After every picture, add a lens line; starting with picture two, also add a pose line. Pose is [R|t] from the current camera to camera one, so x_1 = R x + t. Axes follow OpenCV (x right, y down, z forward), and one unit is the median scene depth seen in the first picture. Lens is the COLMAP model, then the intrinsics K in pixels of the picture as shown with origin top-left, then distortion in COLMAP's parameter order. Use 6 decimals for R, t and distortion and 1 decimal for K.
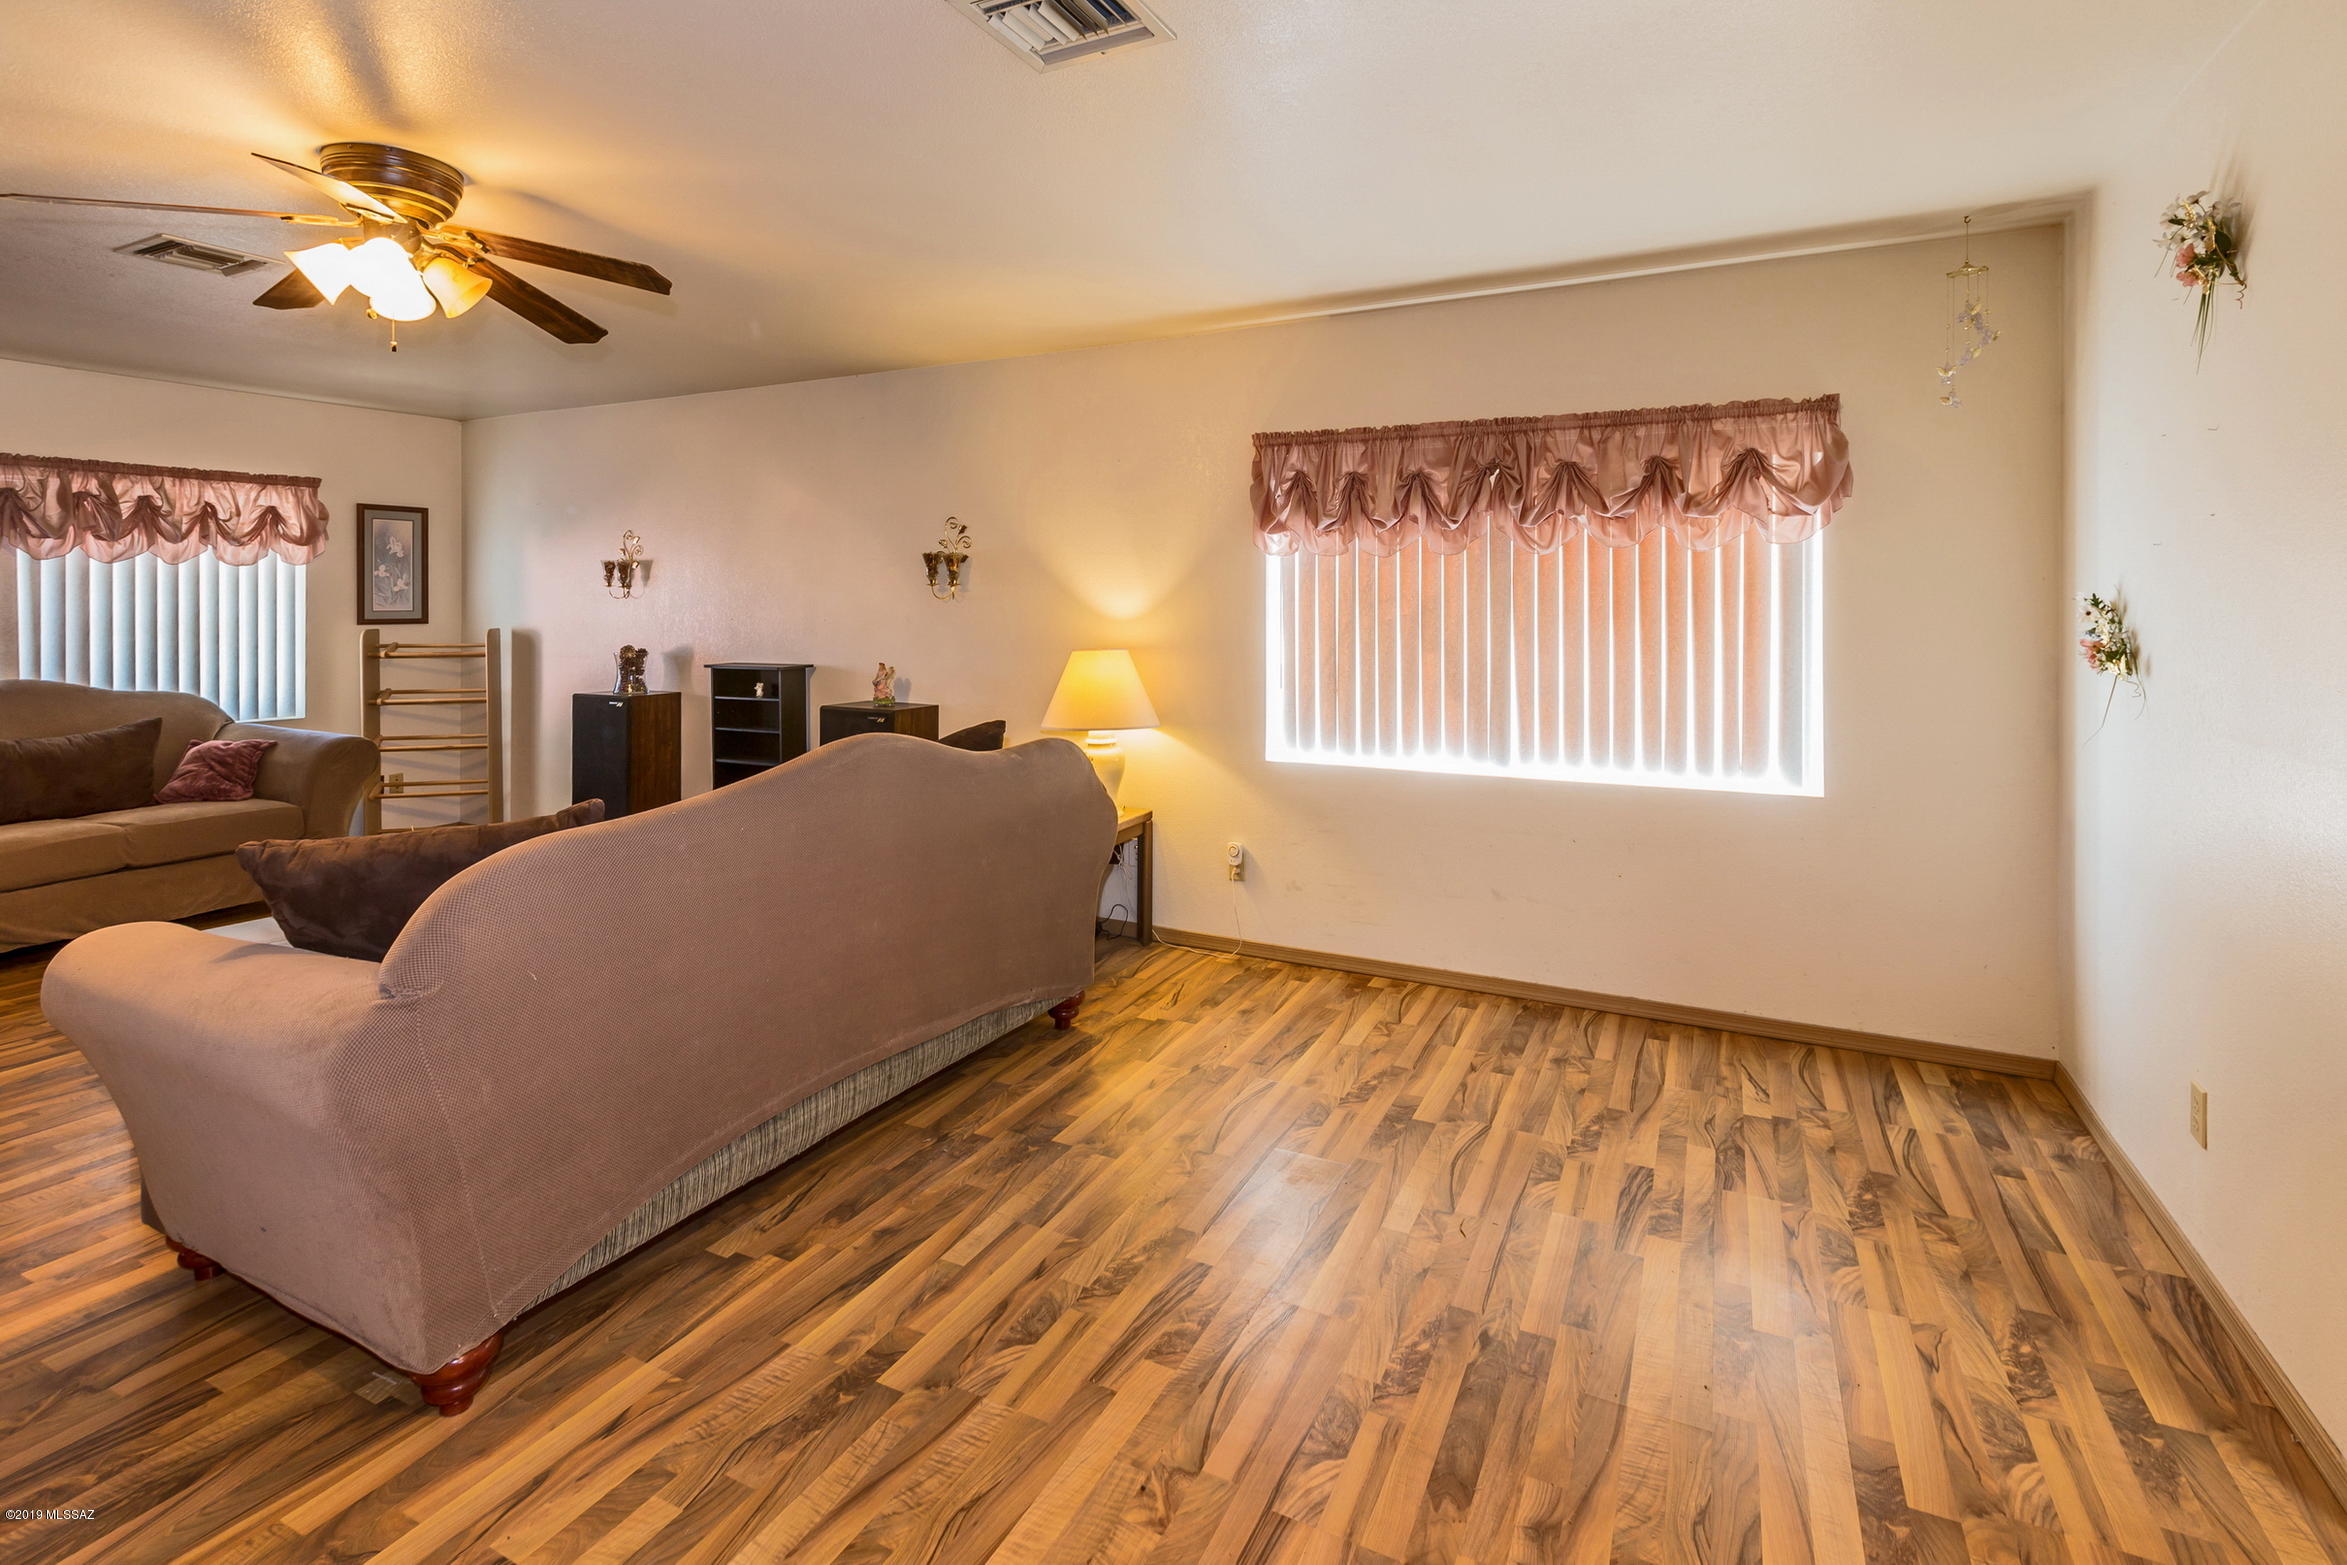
lens RADIAL K [[1105.7, 0, 1150.2], [0, 1105.7, 610.2], [0, 0, 1]] dist [0.004308, -0.001177]
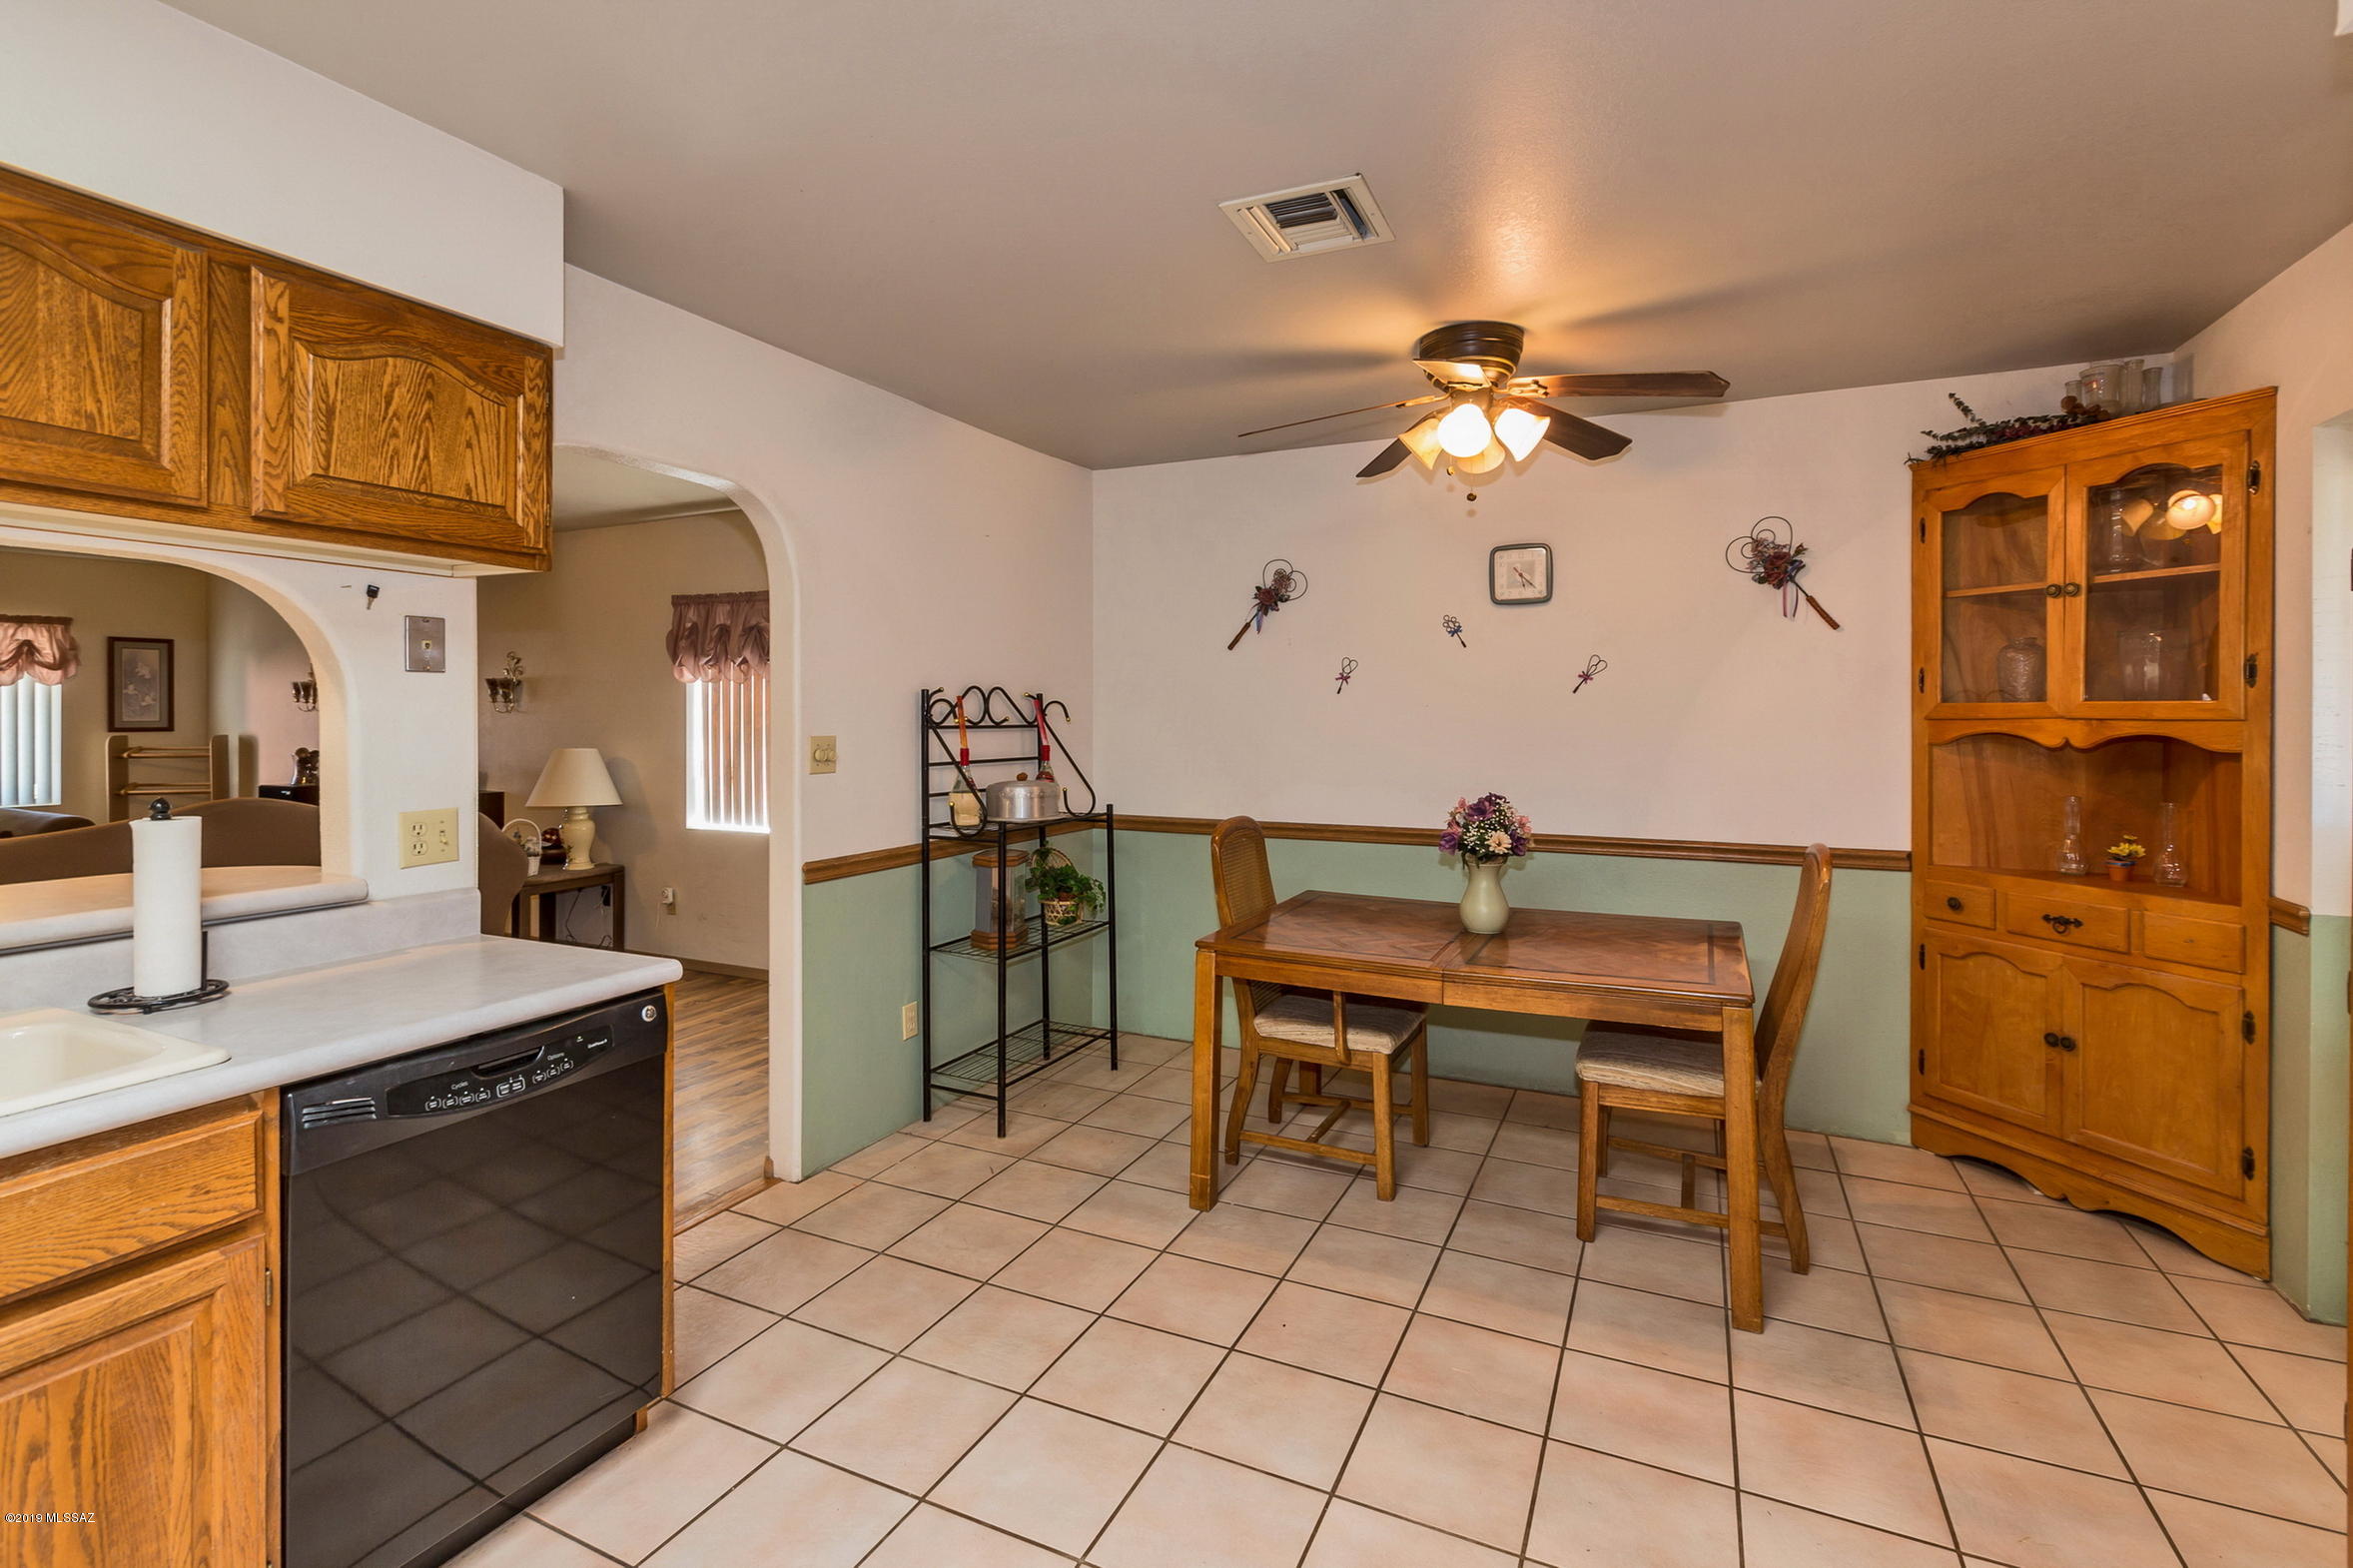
lens RADIAL K [[1108.5, 0, 1159.6], [0, 1108.5, 711.0], [0, 0, 1]] dist [0.004308, -0.001177]
pose [[0.999937, -0.000968, 0.011219, 0.583721], [0.001029, 0.999985, -0.005399, -0.003894], [-0.011214, 0.005410, 0.999922, -0.350321]]
